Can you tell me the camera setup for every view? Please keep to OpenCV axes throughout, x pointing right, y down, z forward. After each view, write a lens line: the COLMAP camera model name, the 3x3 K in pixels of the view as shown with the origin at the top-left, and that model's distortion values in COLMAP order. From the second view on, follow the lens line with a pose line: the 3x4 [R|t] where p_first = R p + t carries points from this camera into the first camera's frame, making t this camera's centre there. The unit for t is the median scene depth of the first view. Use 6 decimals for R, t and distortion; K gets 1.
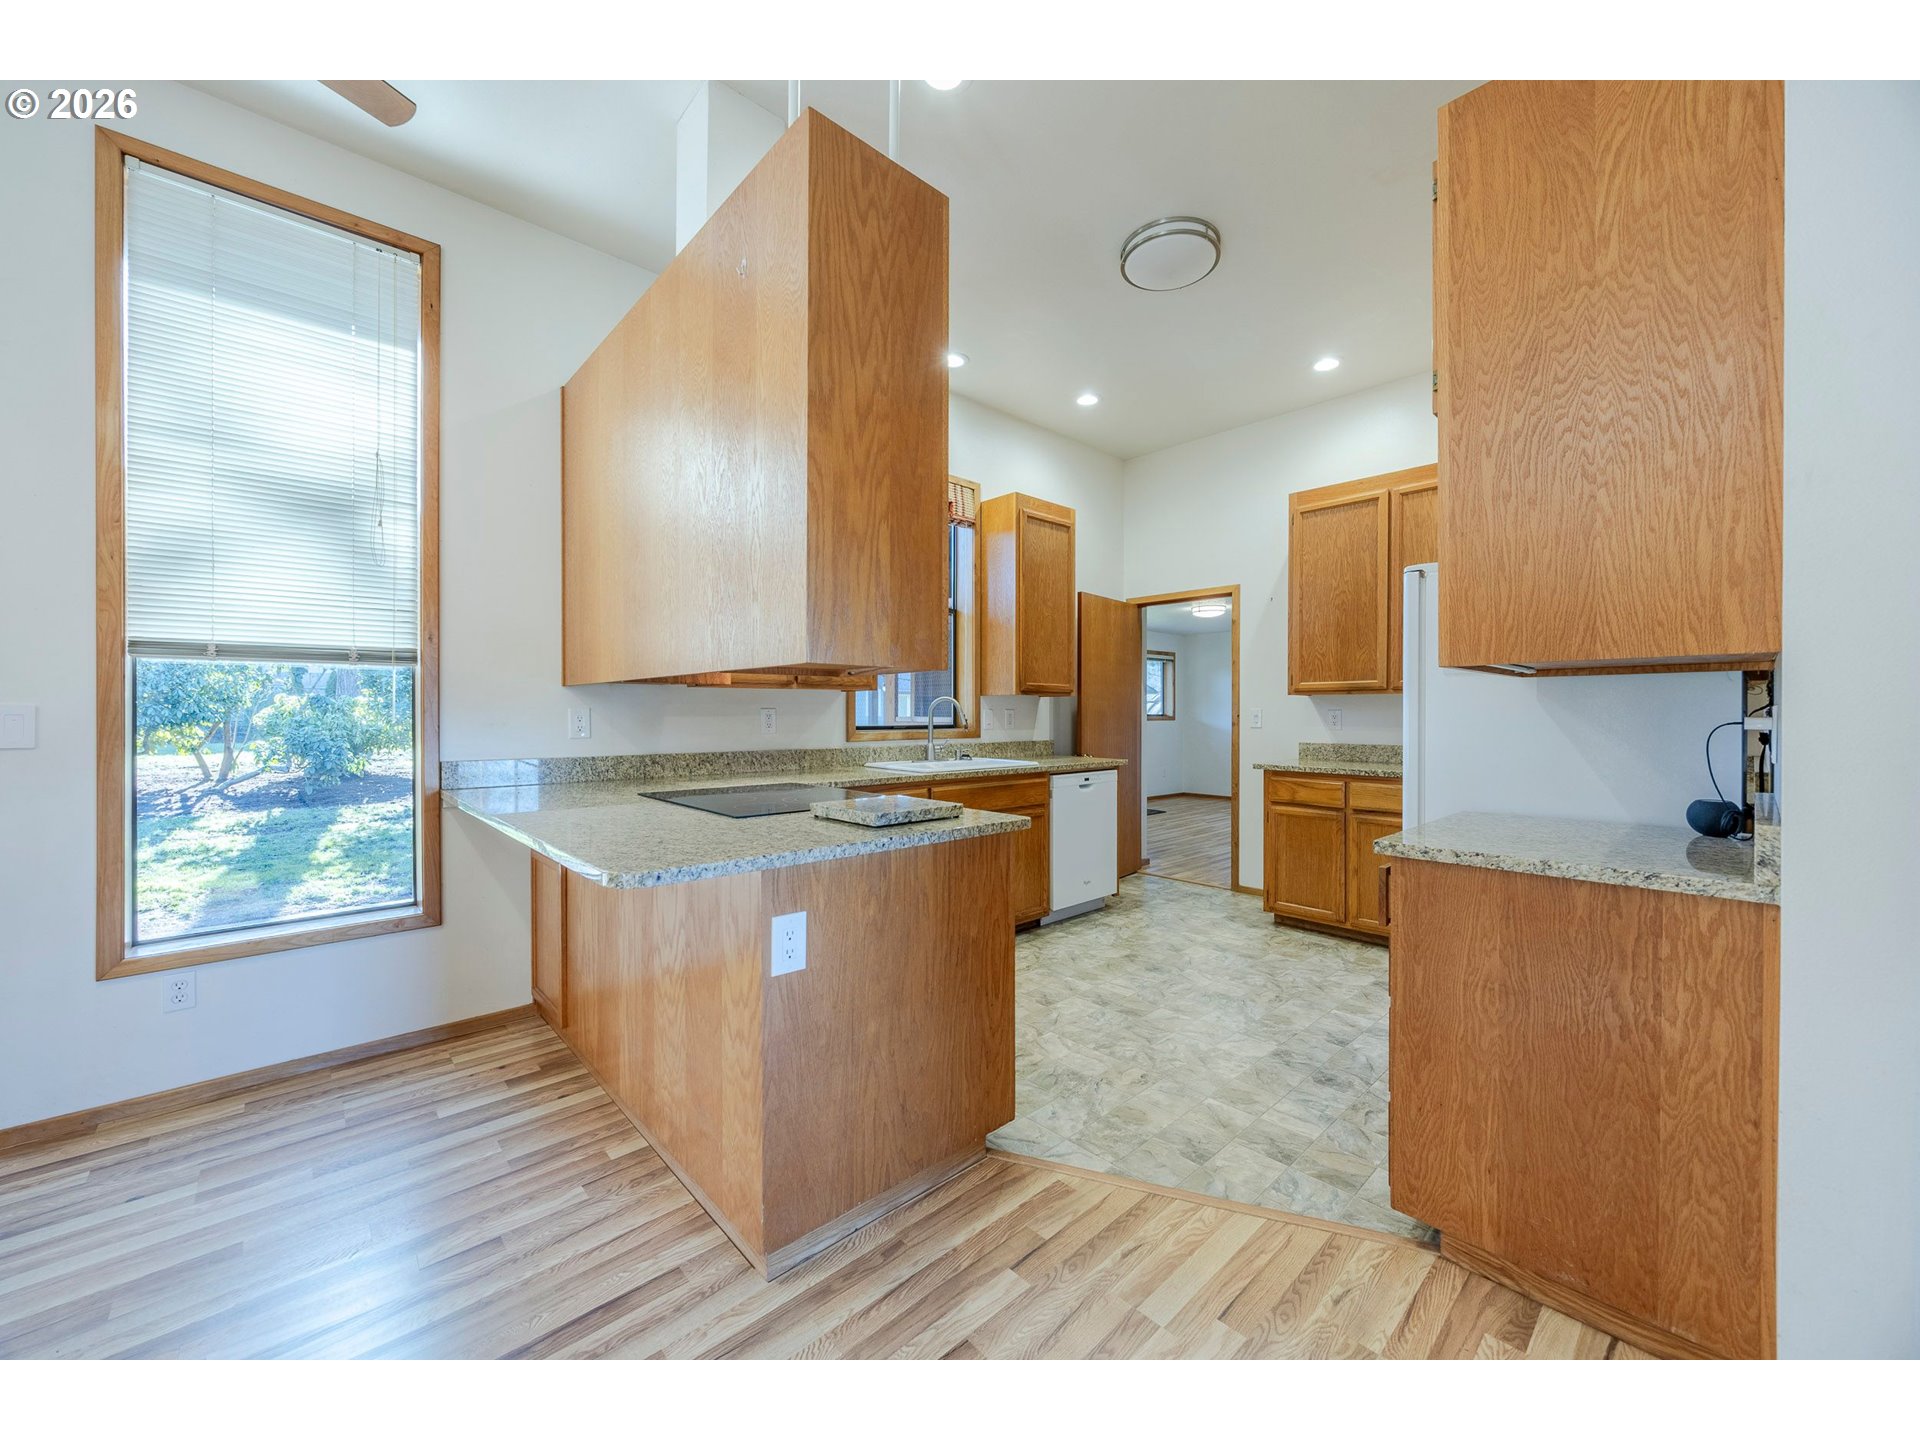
lens RADIAL K [[752.2, 0, 955.7], [0, 752.2, 716.5], [0, 0, 1]] dist [0.003181, -0.001219]
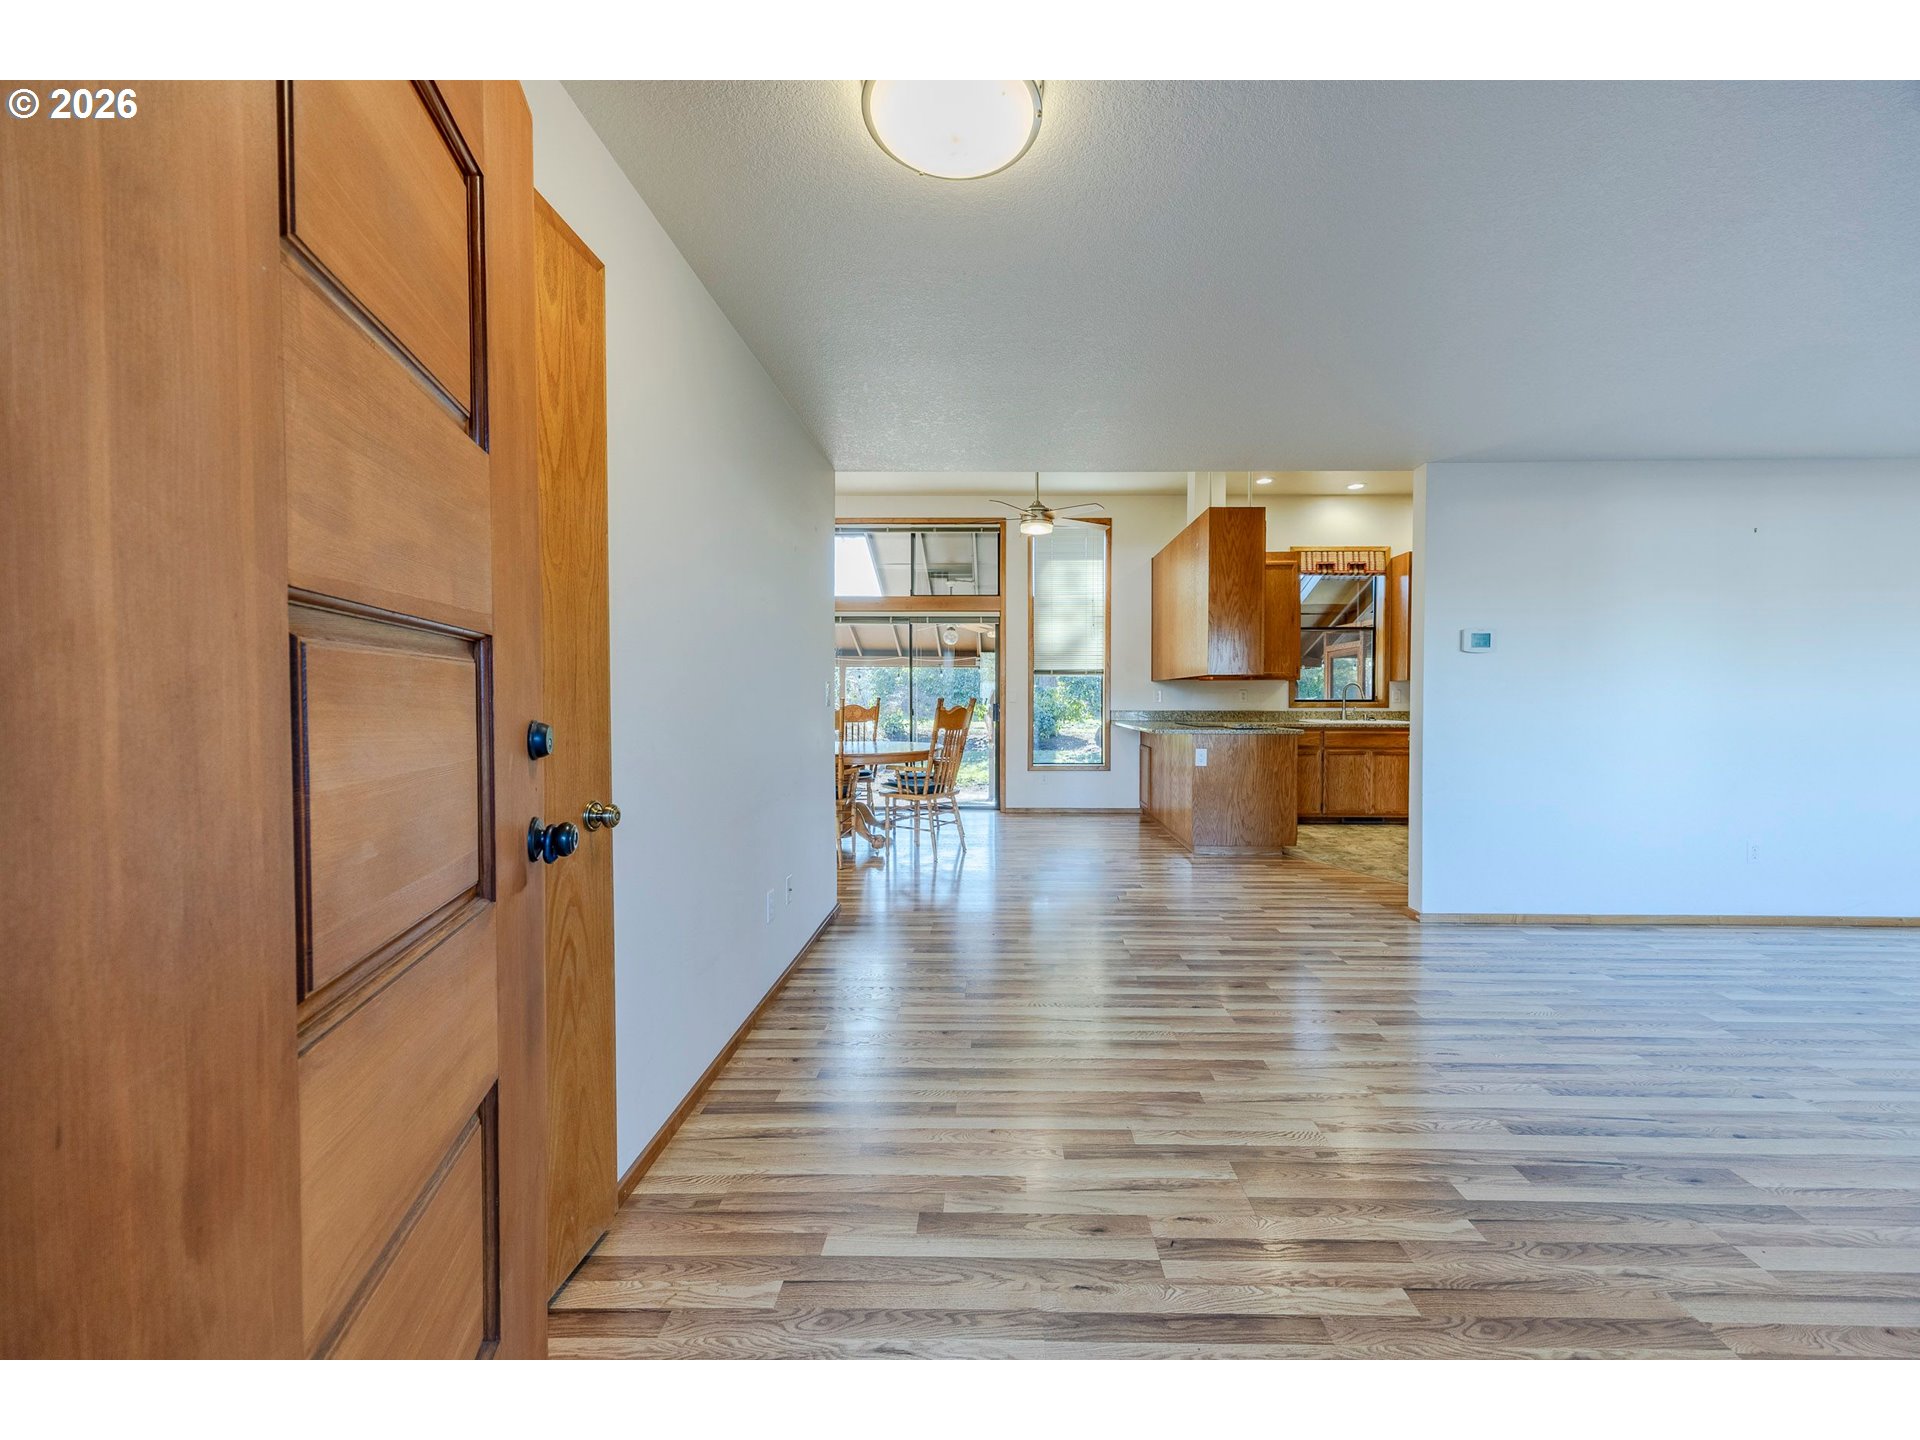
lens RADIAL K [[722.3, 0, 1001.2], [0, 722.3, 699.3], [0, 0, 1]] dist [-0.004000, 0.000204]
pose [[0.738335, -0.003917, -0.674423, 1.071568], [0.001709, 0.999991, -0.003938, 0.035864], [0.674432, 0.001755, 0.738335, -1.645776]]
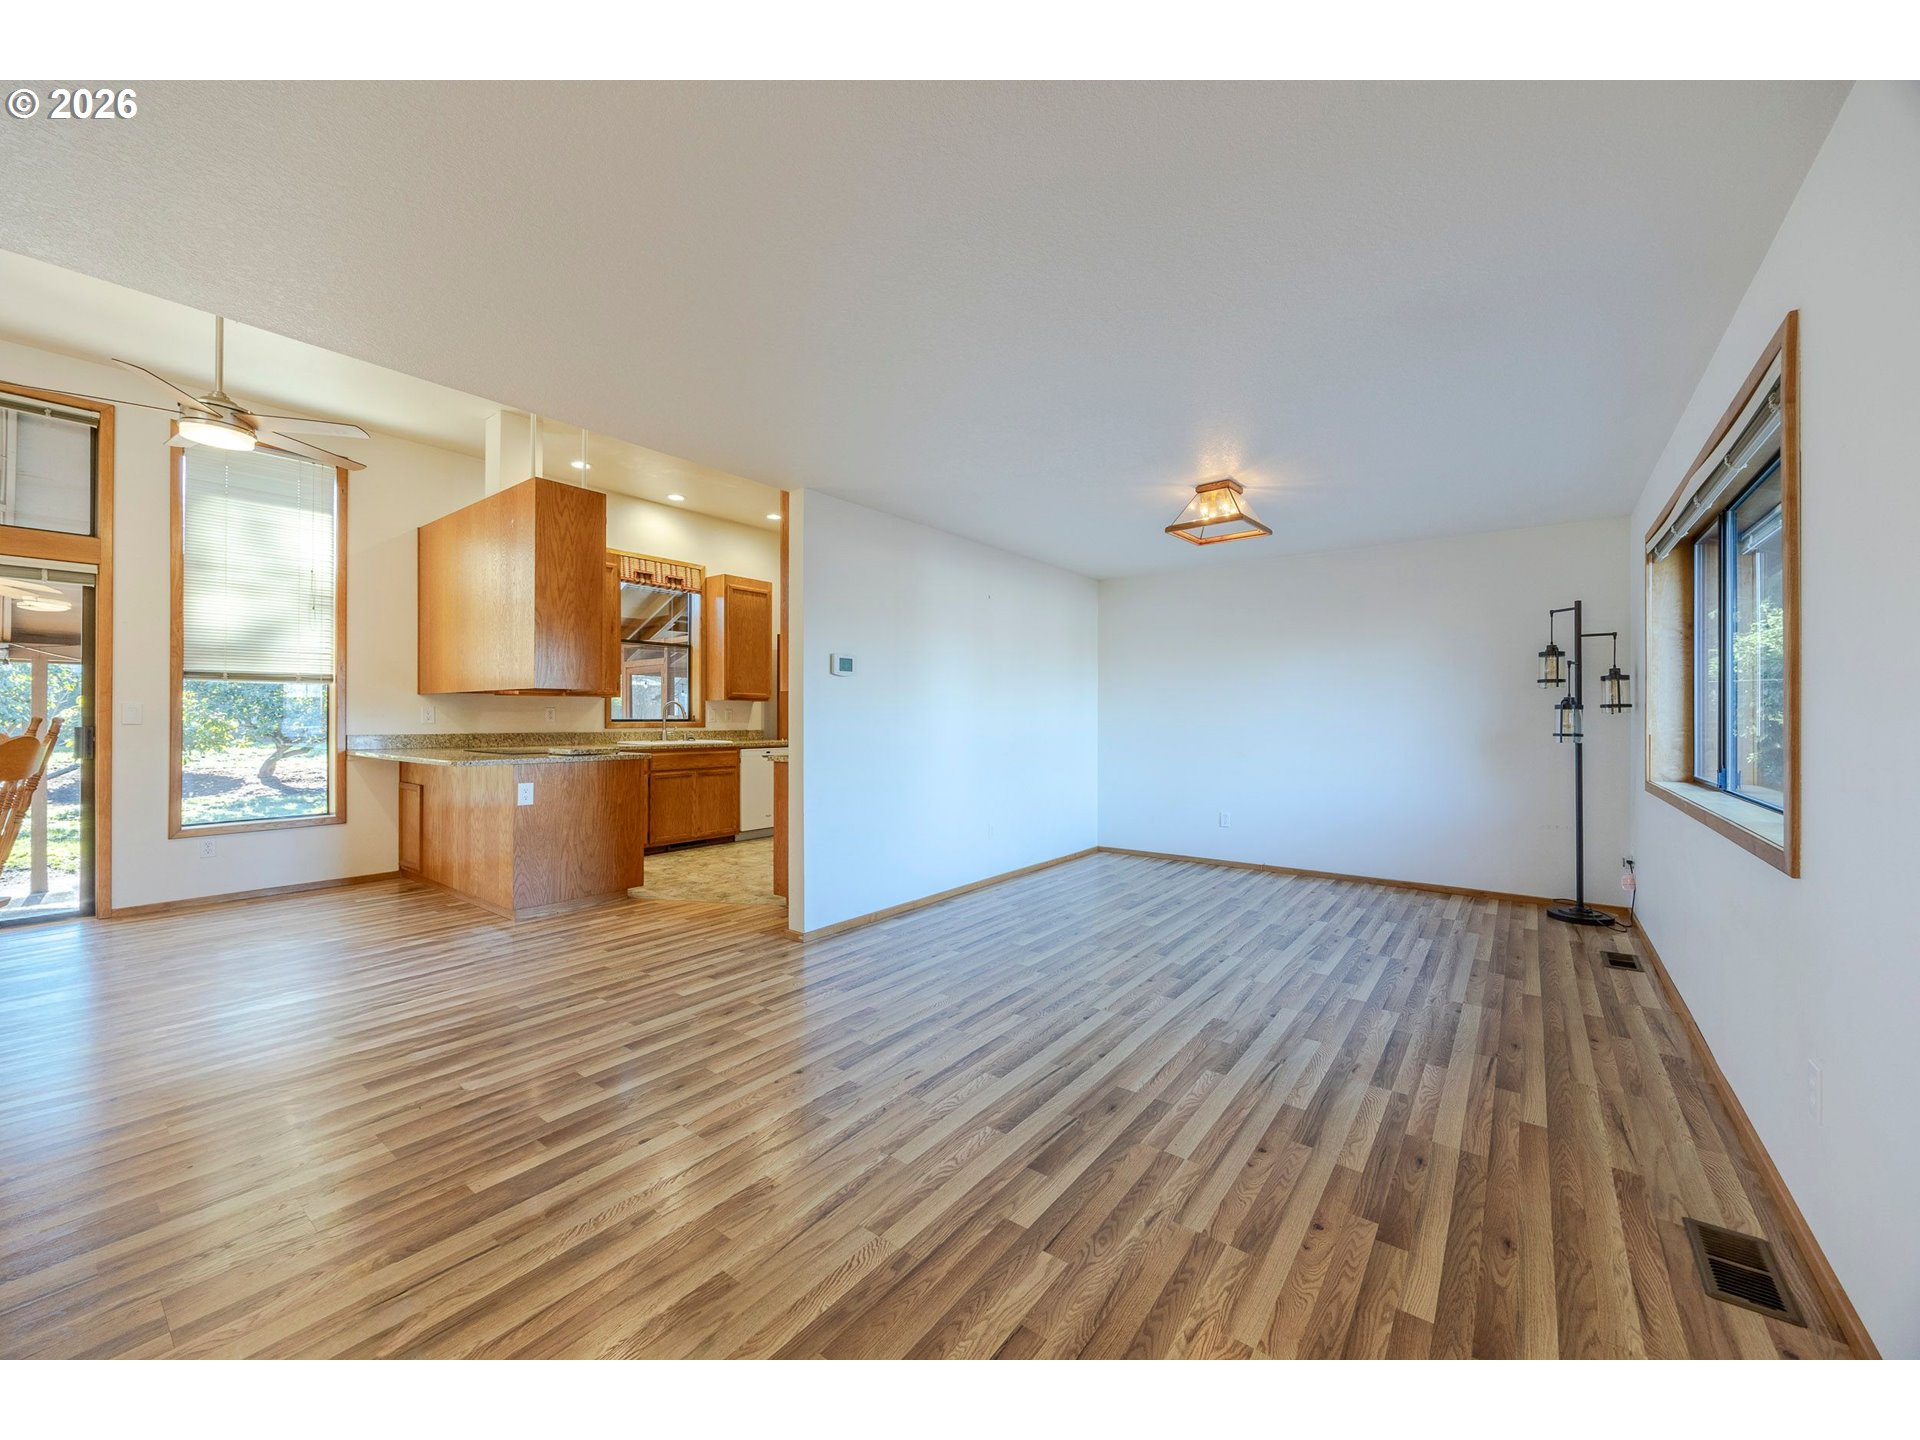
lens RADIAL K [[722.3, 0, 968.6], [0, 722.3, 709.1], [0, 0, 1]] dist [-0.004000, 0.000204]
pose [[0.980670, -0.000447, 0.195667, 0.668714], [0.003037, 0.999912, -0.012938, 0.027606], [-0.195644, 0.013282, 0.980585, -1.466954]]
